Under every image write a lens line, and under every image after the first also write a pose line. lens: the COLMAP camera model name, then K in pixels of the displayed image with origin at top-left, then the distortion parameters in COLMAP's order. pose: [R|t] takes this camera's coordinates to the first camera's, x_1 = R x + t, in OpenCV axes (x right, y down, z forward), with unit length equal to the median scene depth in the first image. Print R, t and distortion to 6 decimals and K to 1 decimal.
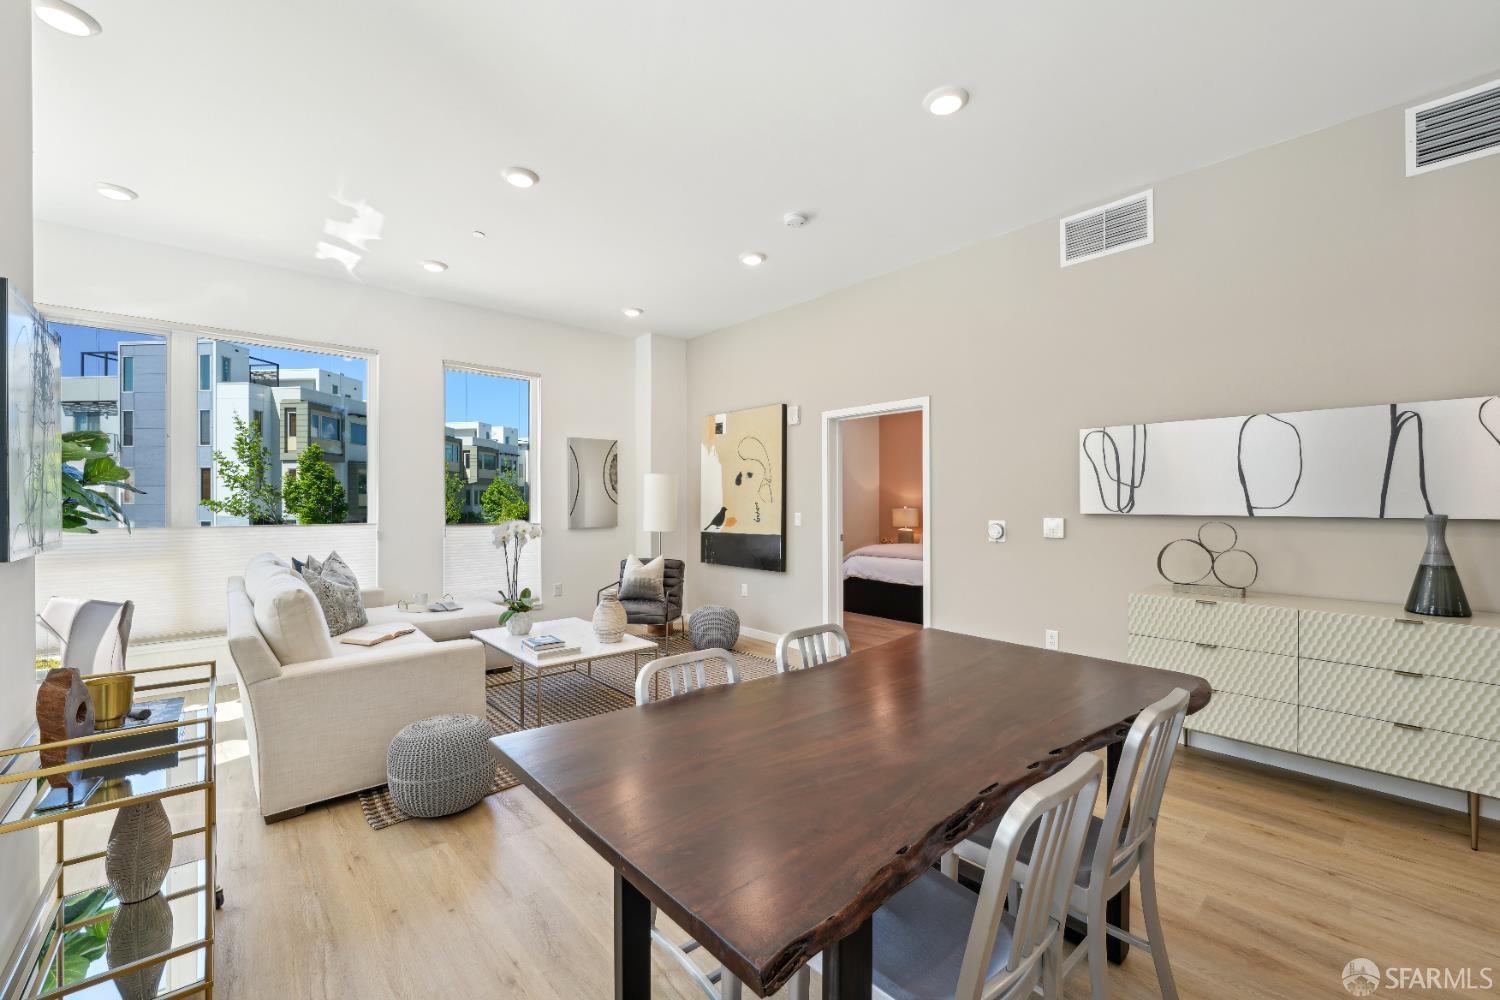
lens RADIAL K [[612.6, 0, 755.4], [0, 612.6, 513.3], [0, 0, 1]] dist [-0.013080, -0.000280]
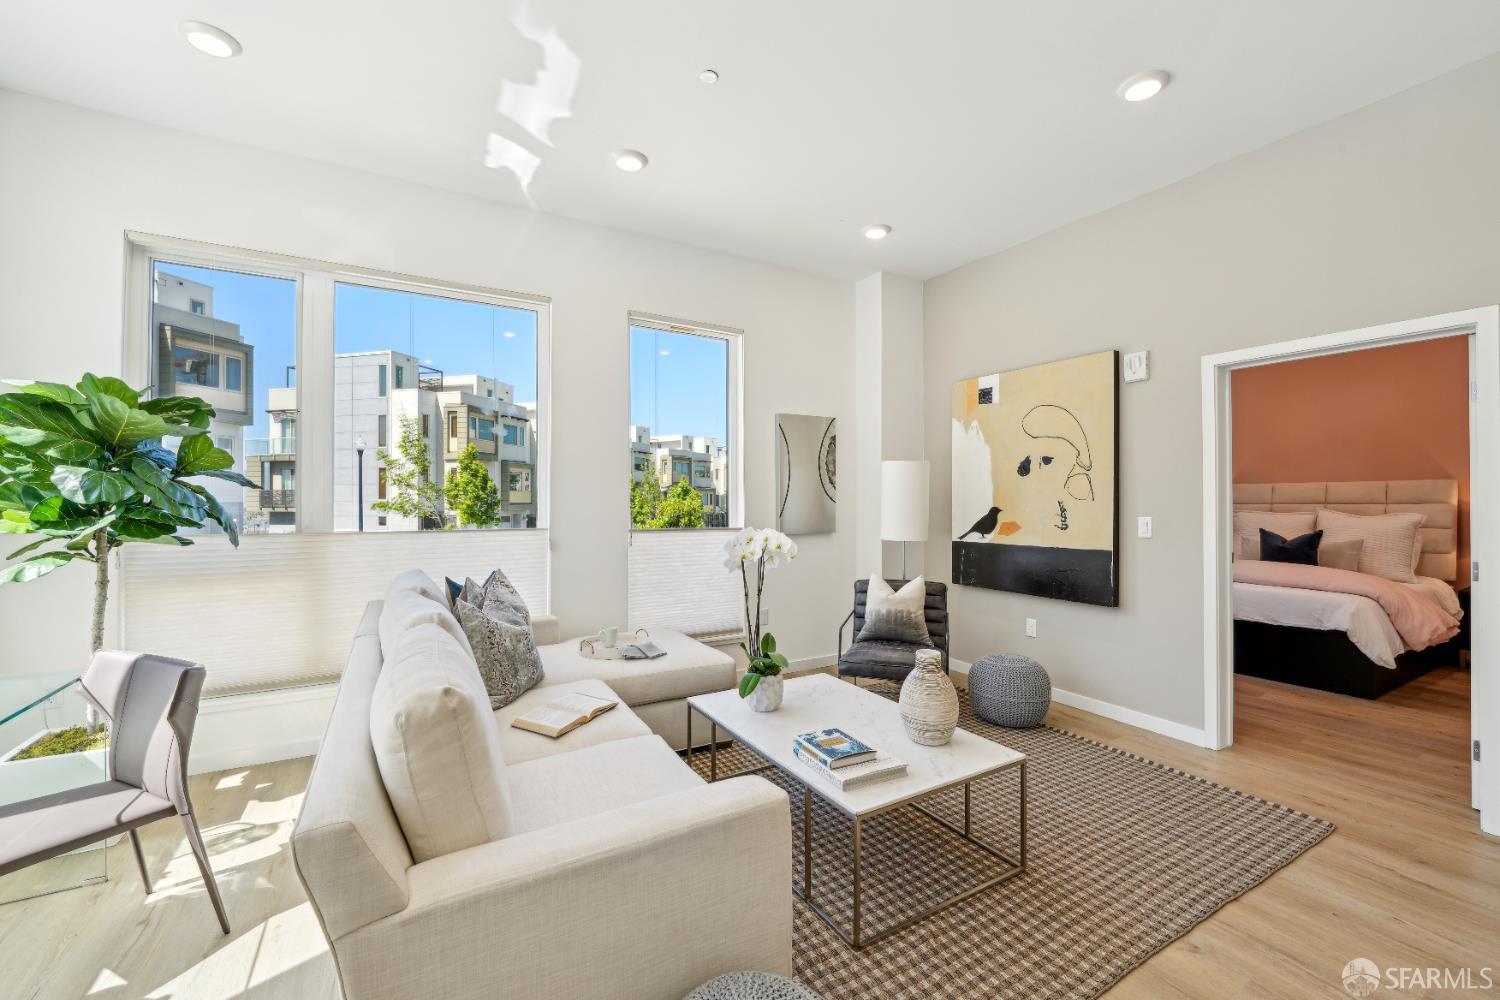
lens RADIAL K [[614.8, 0, 748.6], [0, 614.8, 508.7], [0, 0, 1]] dist [-0.010061, -0.000192]
pose [[0.979400, 0.003663, -0.201895, -0.183843], [-0.004316, 0.999987, -0.002793, -0.005051], [0.201882, 0.003607, 0.979403, 0.250332]]
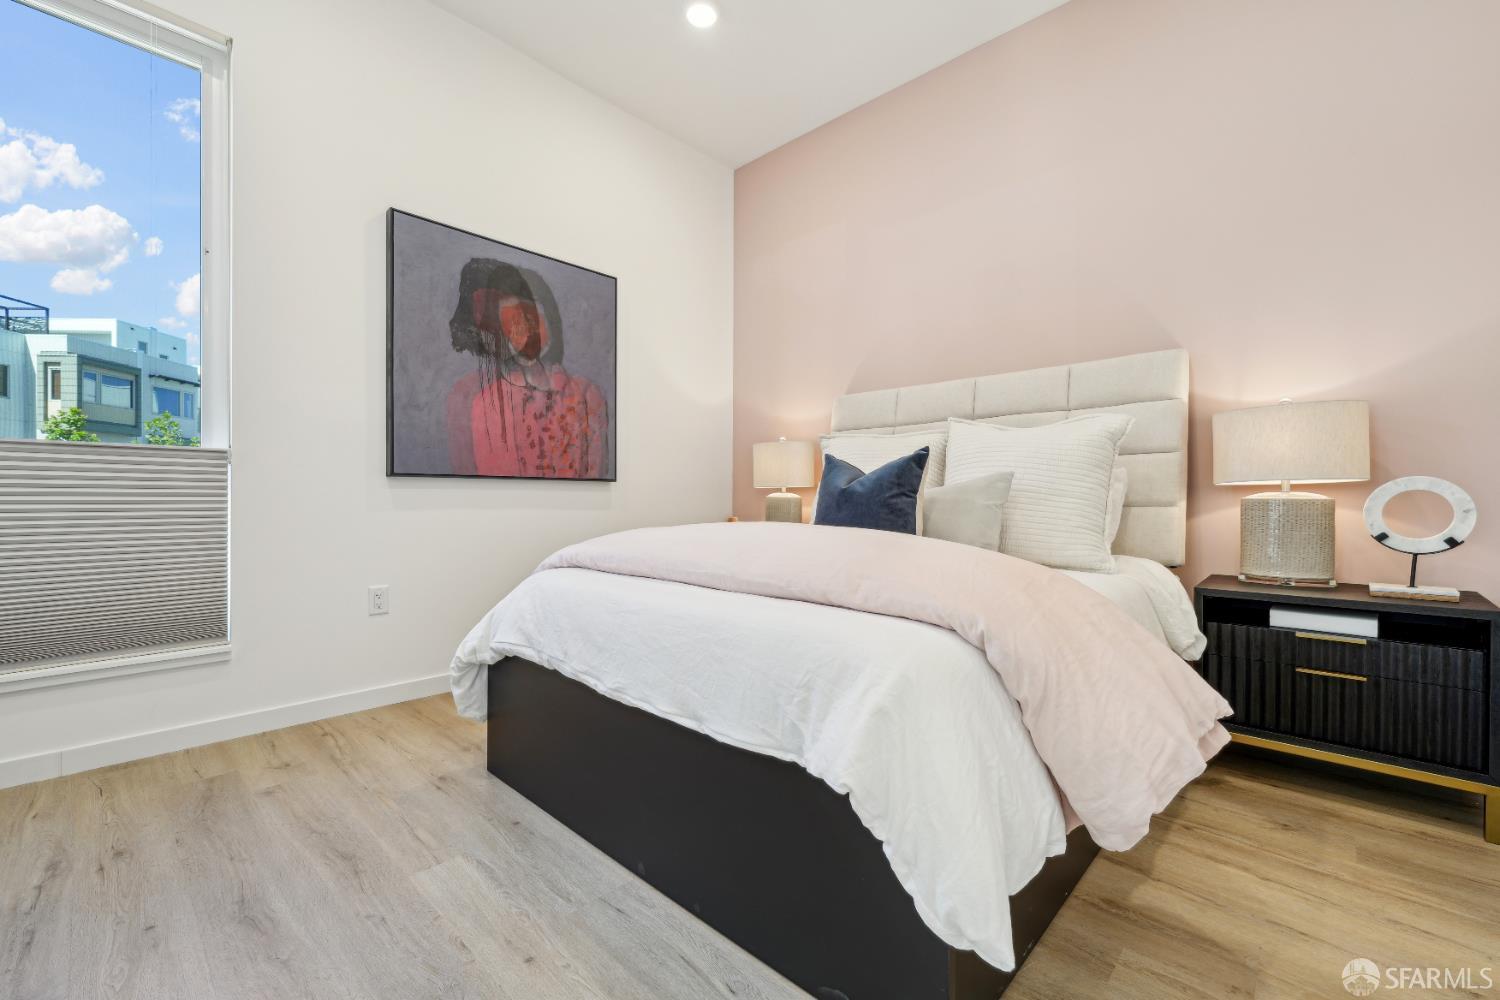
lens RADIAL K [[614.8, 0, 748.6], [0, 614.8, 508.7], [0, 0, 1]] dist [-0.010061, -0.000192]
pose [[0.996672, 0.007591, 0.081168, 0.266247], [-0.007136, 0.999957, -0.005900, 0.052777], [-0.081209, 0.005301, 0.996683, 0.861720]]
